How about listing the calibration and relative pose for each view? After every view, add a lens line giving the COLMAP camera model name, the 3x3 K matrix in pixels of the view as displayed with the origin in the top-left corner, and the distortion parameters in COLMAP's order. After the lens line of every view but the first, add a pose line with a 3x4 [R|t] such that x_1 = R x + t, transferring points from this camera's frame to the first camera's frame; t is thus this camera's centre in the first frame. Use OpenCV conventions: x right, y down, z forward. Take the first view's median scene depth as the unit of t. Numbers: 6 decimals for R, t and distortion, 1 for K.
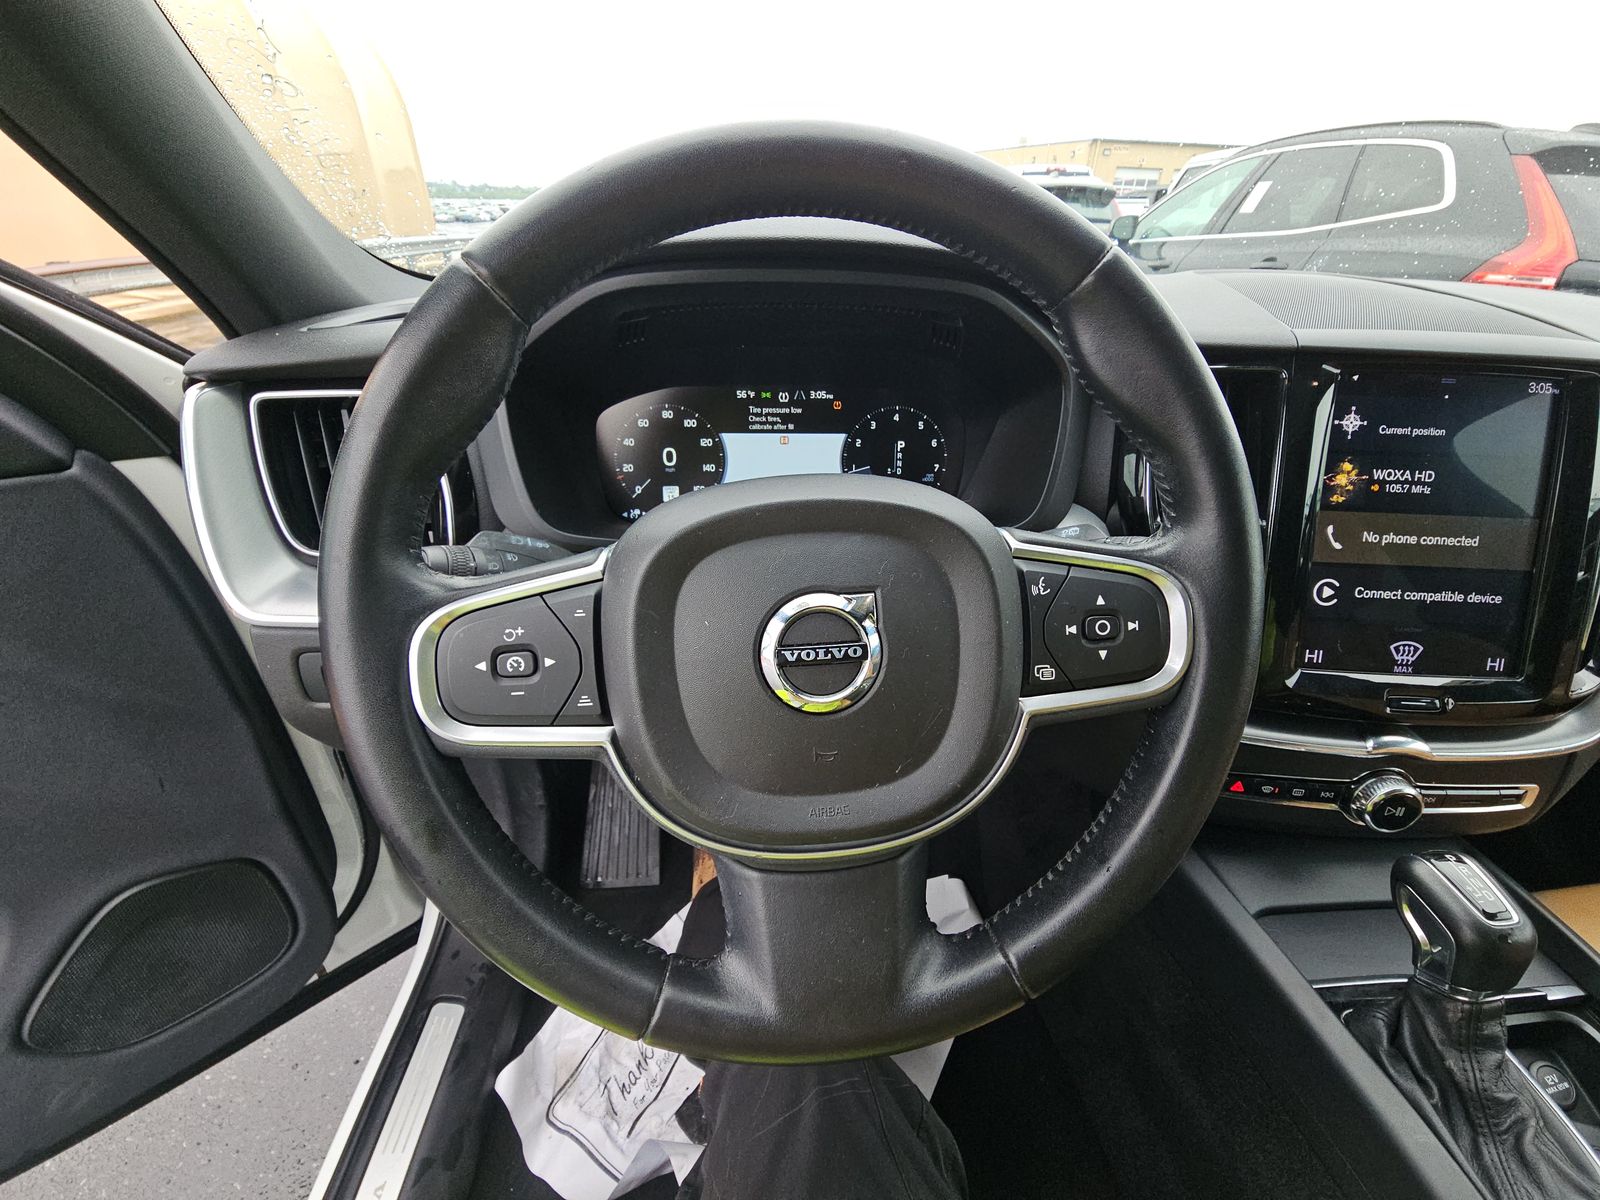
lens RADIAL K [[650.6, 0, 800.0], [0, 650.6, 600.0], [0, 0, 1]] dist [0.011318, -0.007438]
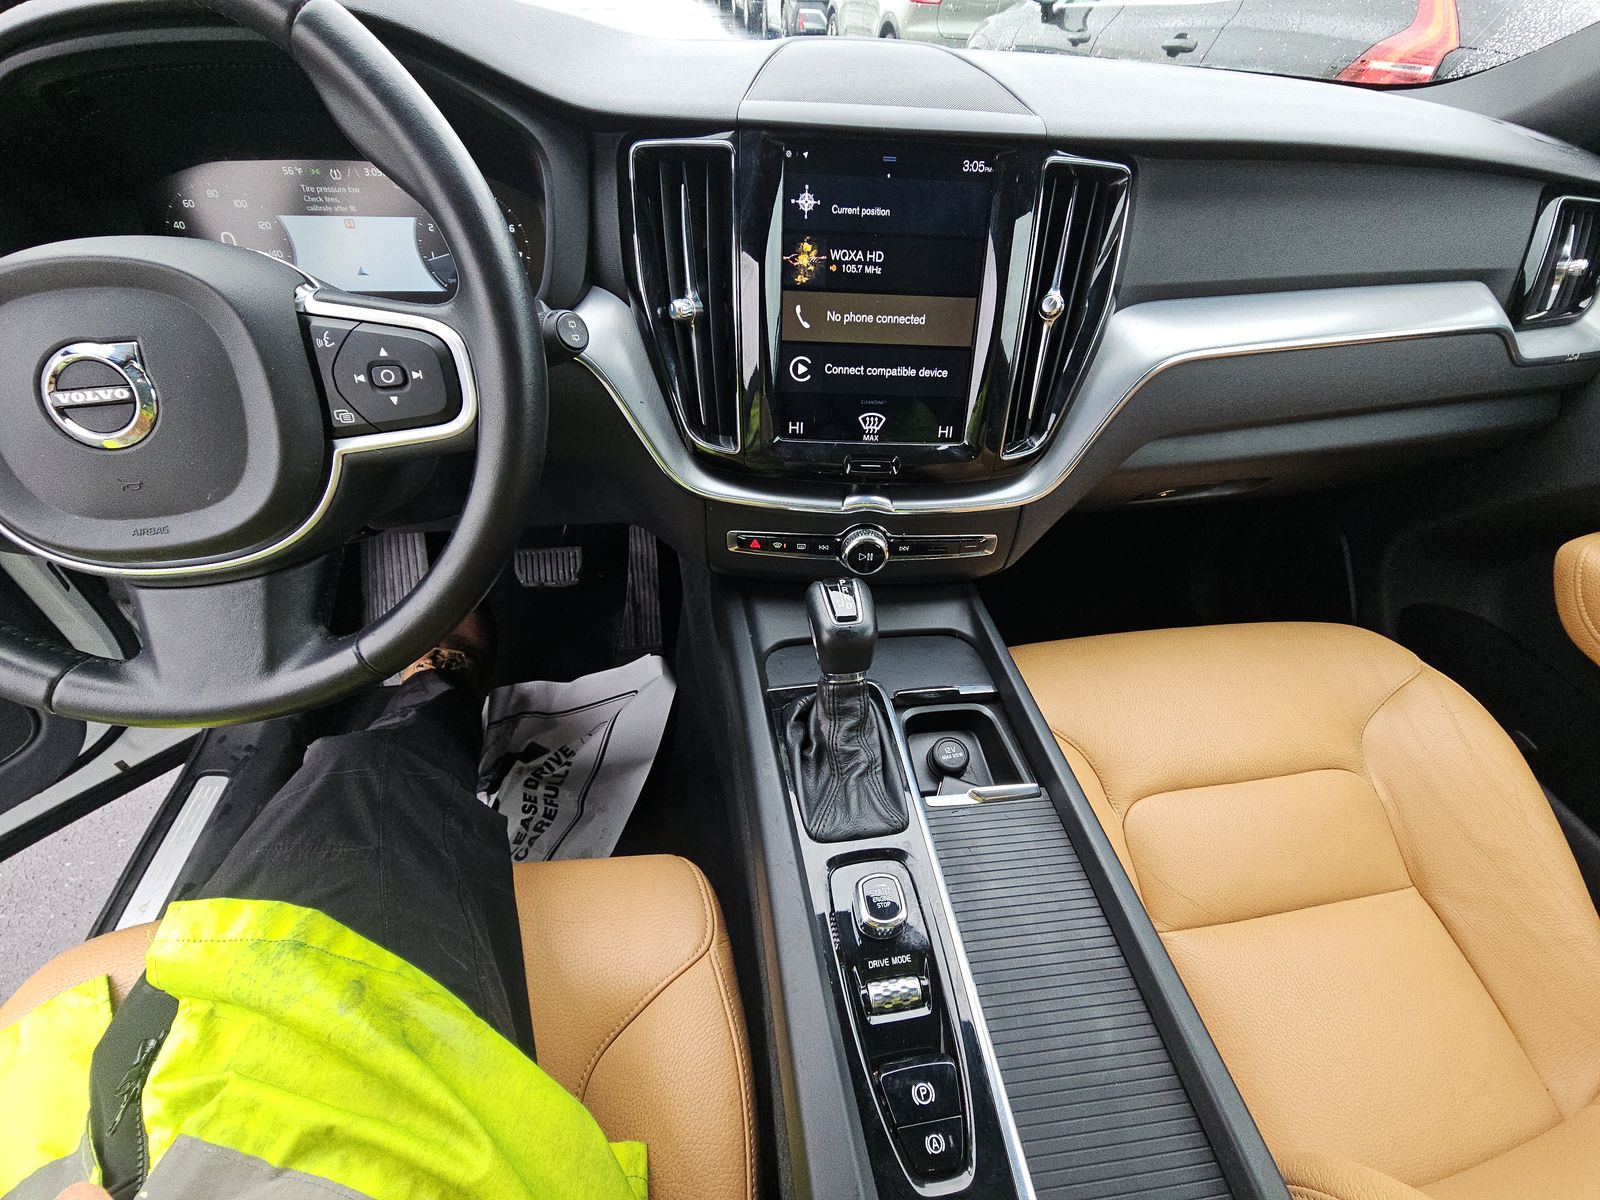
lens RADIAL K [[650.9, 0, 800.0], [0, 650.9, 600.0], [0, 0, 1]] dist [0.010116, -0.008495]
pose [[0.996192, -0.038449, 0.078247, 0.687342], [0.018327, 0.969801, 0.243208, 0.100918], [-0.085235, -0.240848, 0.966813, -0.196250]]
